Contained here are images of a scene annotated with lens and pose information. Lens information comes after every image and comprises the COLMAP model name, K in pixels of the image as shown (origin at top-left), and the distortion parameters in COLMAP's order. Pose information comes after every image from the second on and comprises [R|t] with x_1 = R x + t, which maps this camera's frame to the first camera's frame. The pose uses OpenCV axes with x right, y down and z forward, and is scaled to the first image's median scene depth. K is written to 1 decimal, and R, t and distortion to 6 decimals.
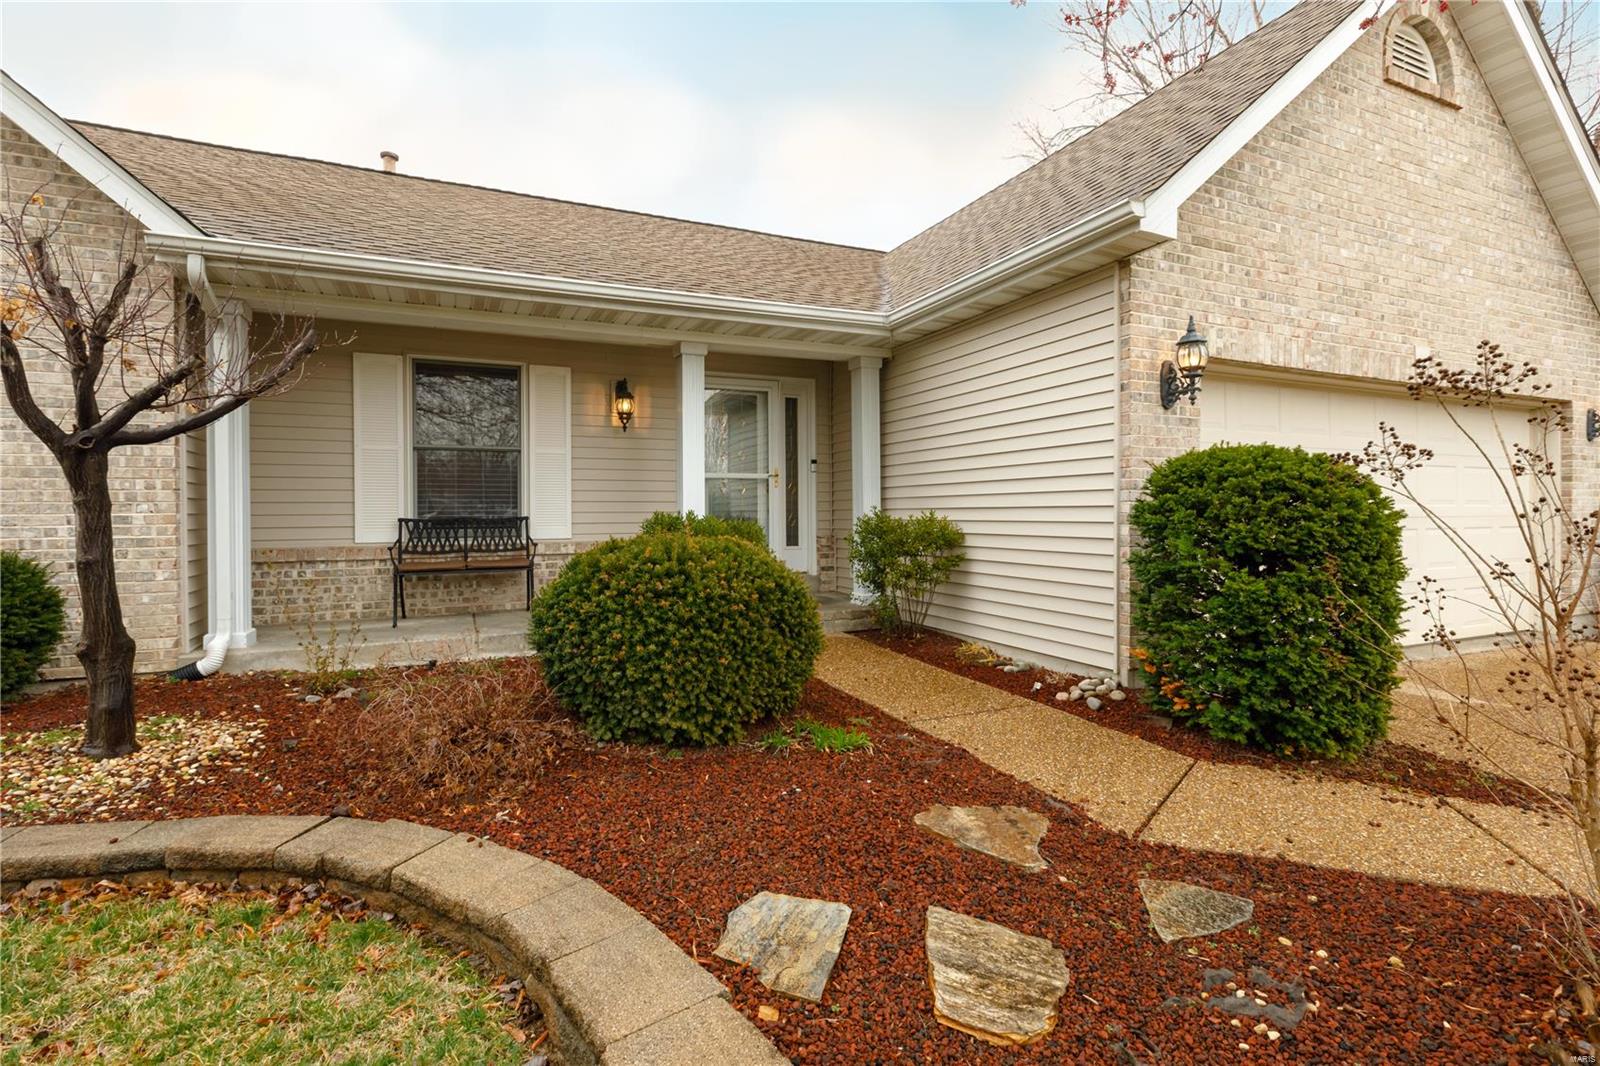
lens RADIAL K [[720.5, 0, 803.5], [0, 720.5, 505.2], [0, 0, 1]] dist [0.000616, 0.000140]
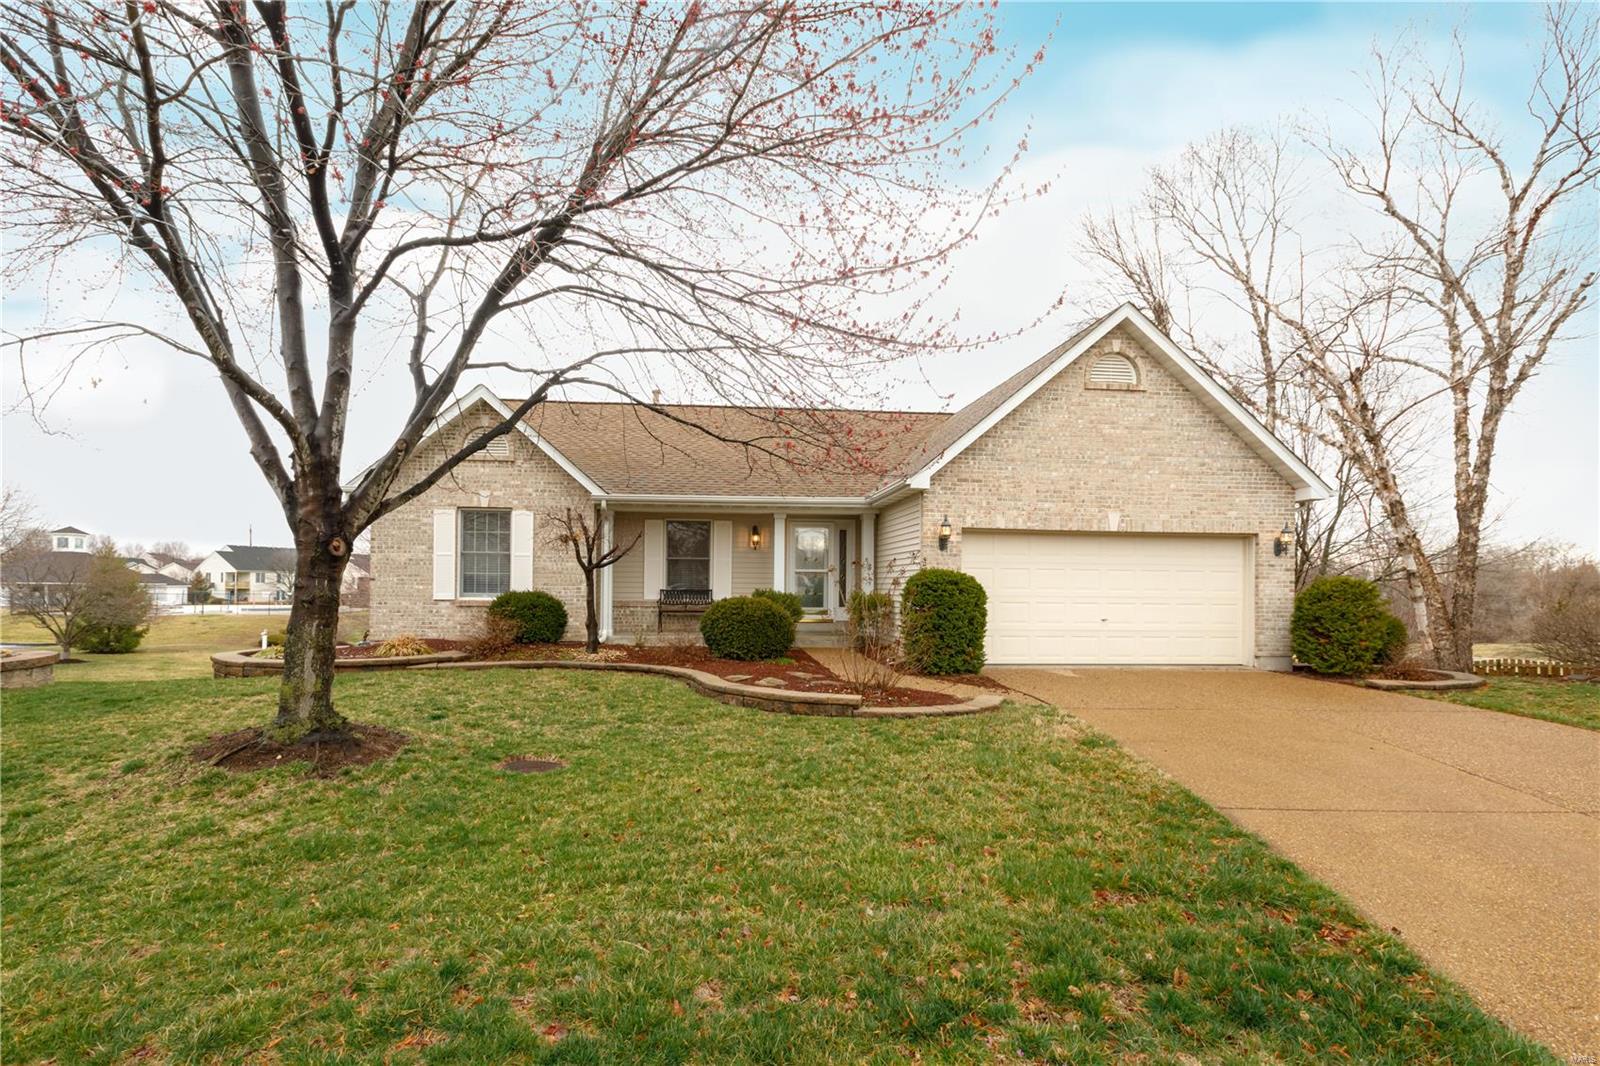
lens RADIAL K [[737.4, 0, 800.0], [0, 737.4, 533.0], [0, 0, 1]] dist [0.000672, 0.000034]
pose [[0.953493, -0.007182, -0.301328, 0.687270], [-0.011535, 0.998114, -0.060290, -0.029999], [0.301193, 0.060962, 0.951612, -1.336468]]
